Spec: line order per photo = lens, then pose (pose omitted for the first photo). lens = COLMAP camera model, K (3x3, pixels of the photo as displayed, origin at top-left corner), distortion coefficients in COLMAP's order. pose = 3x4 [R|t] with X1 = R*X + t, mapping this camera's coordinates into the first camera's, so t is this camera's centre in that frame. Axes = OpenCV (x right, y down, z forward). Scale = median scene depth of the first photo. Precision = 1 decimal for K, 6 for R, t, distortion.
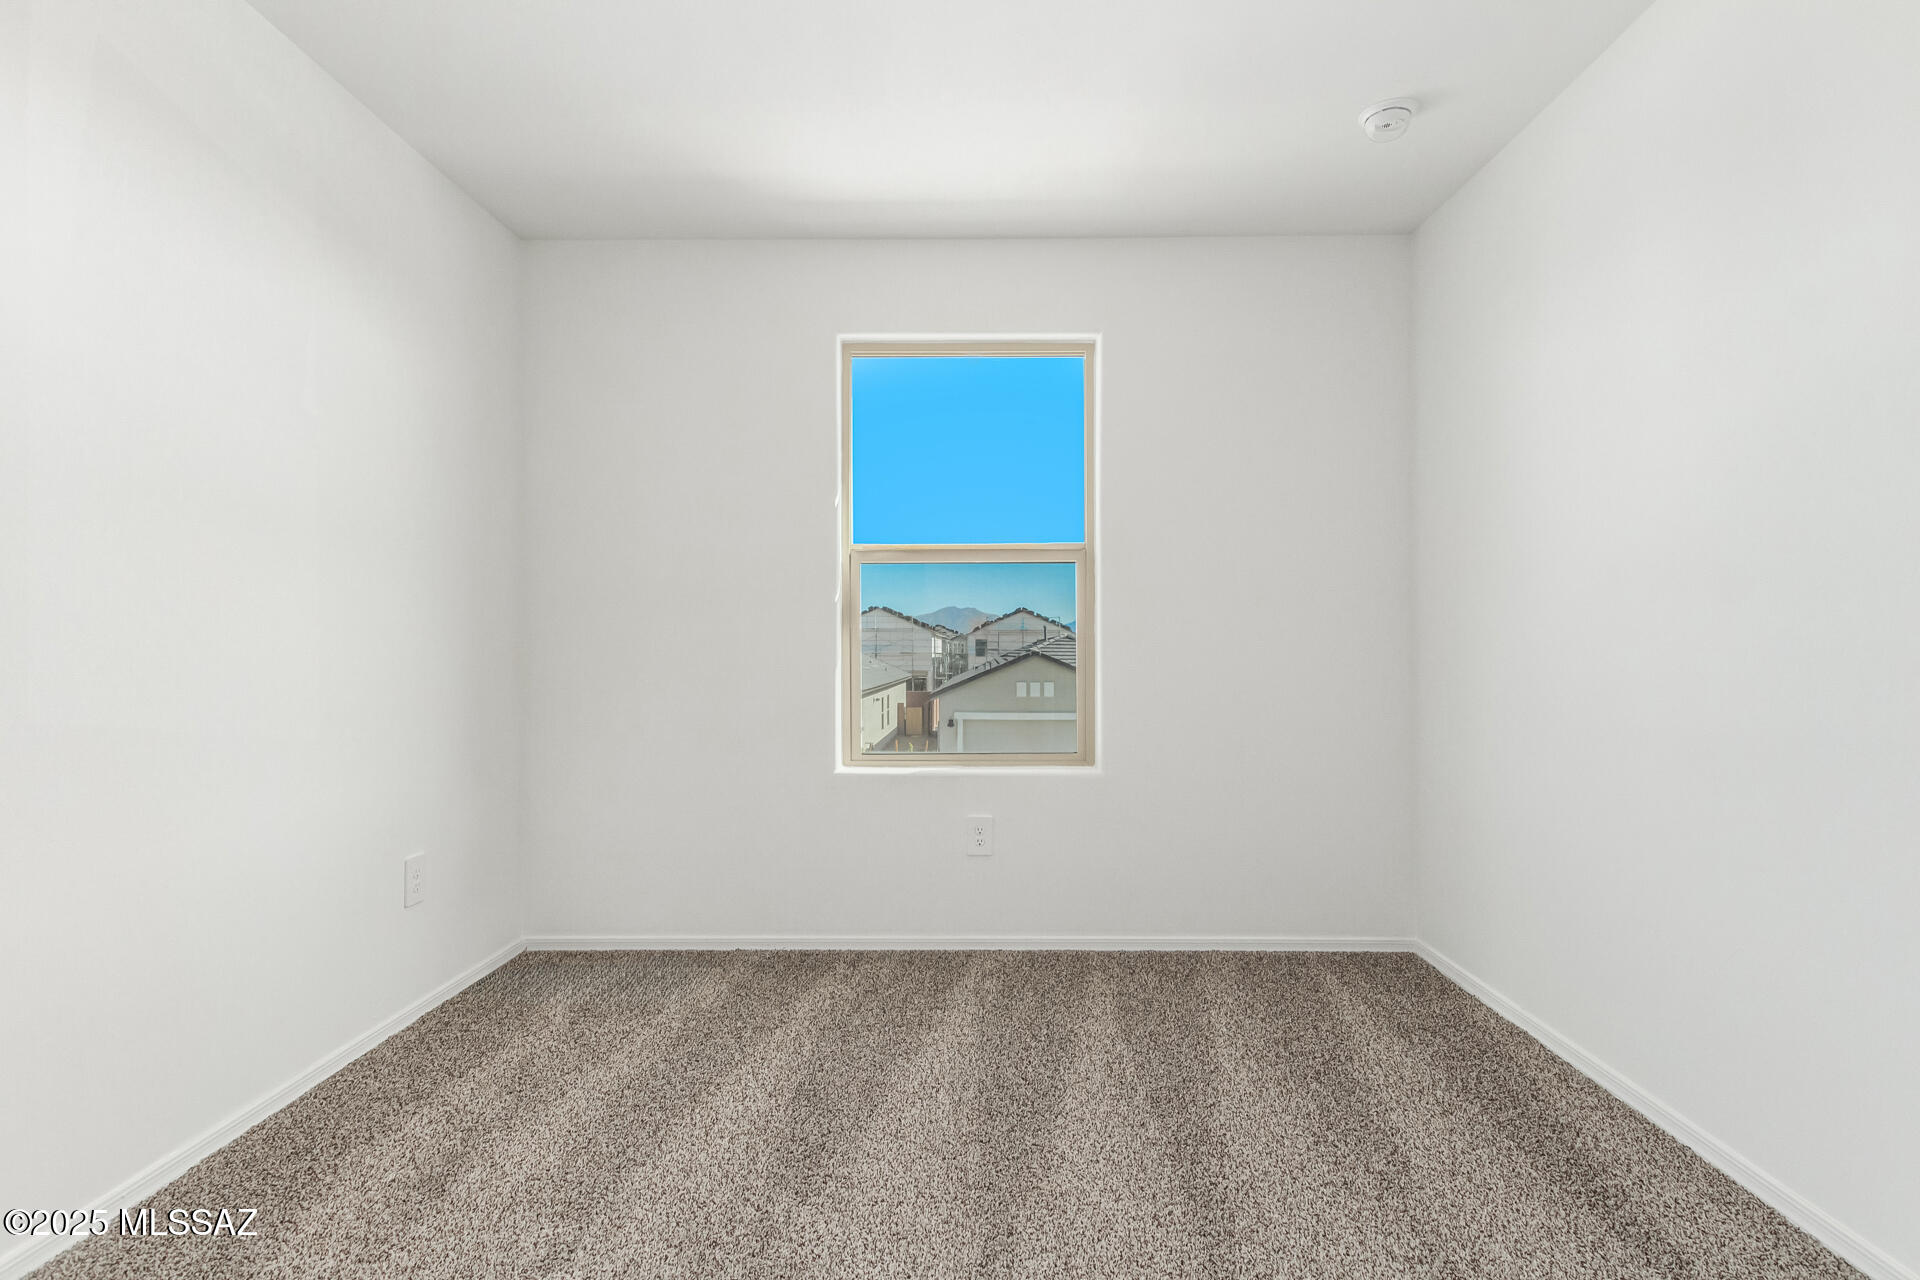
lens RADIAL K [[910.7, 0, 964.9], [0, 910.7, 646.6], [0, 0, 1]] dist [0.017089, -0.007234]
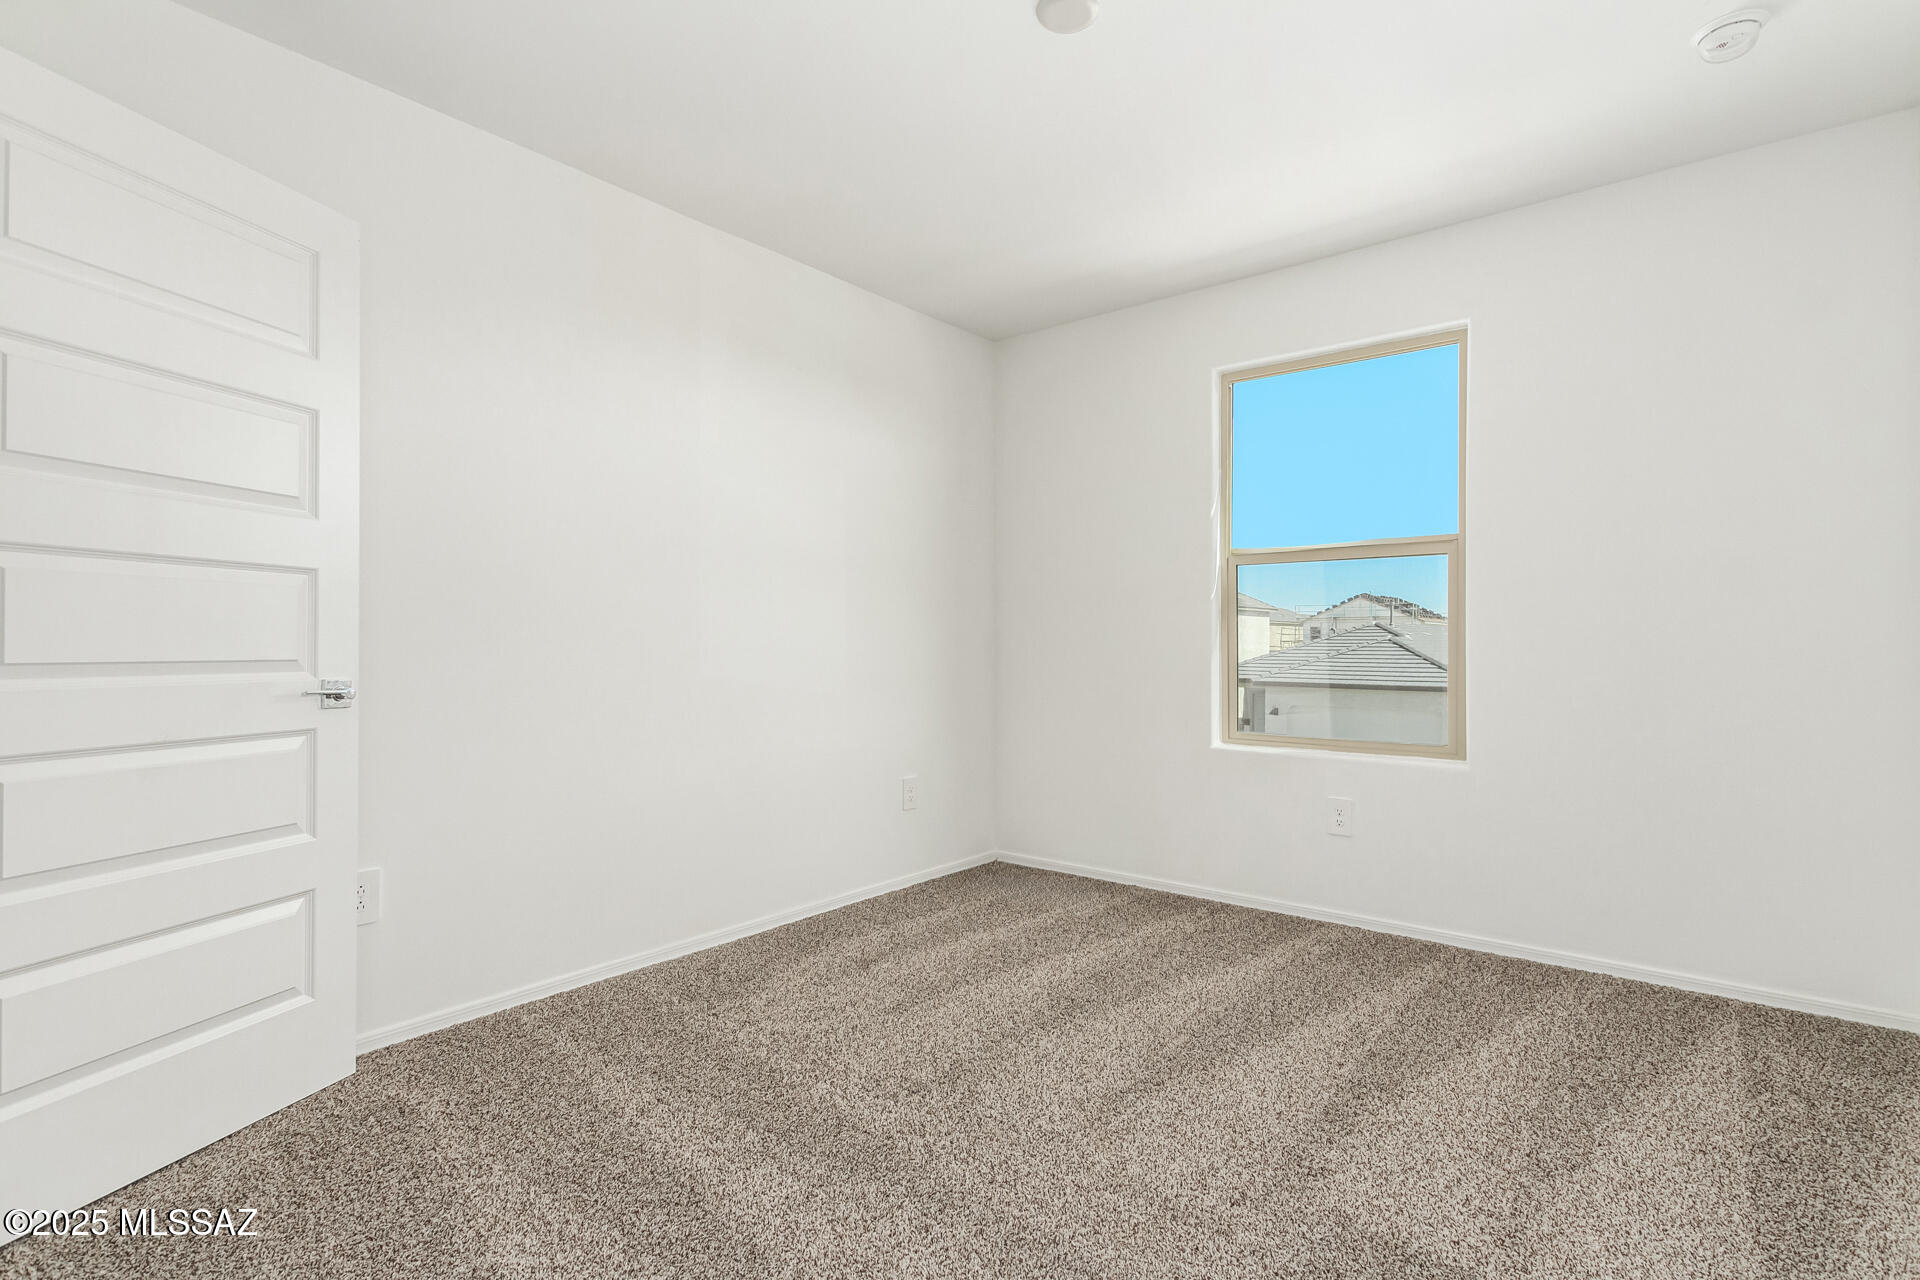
lens RADIAL K [[910.7, 0, 955.9], [0, 910.7, 643.1], [0, 0, 1]] dist [0.017089, -0.007234]
pose [[0.786284, 0.004784, -0.617847, 0.349976], [0.000237, 0.999968, 0.008045, -0.003362], [0.617865, -0.006472, 0.786257, -0.117969]]
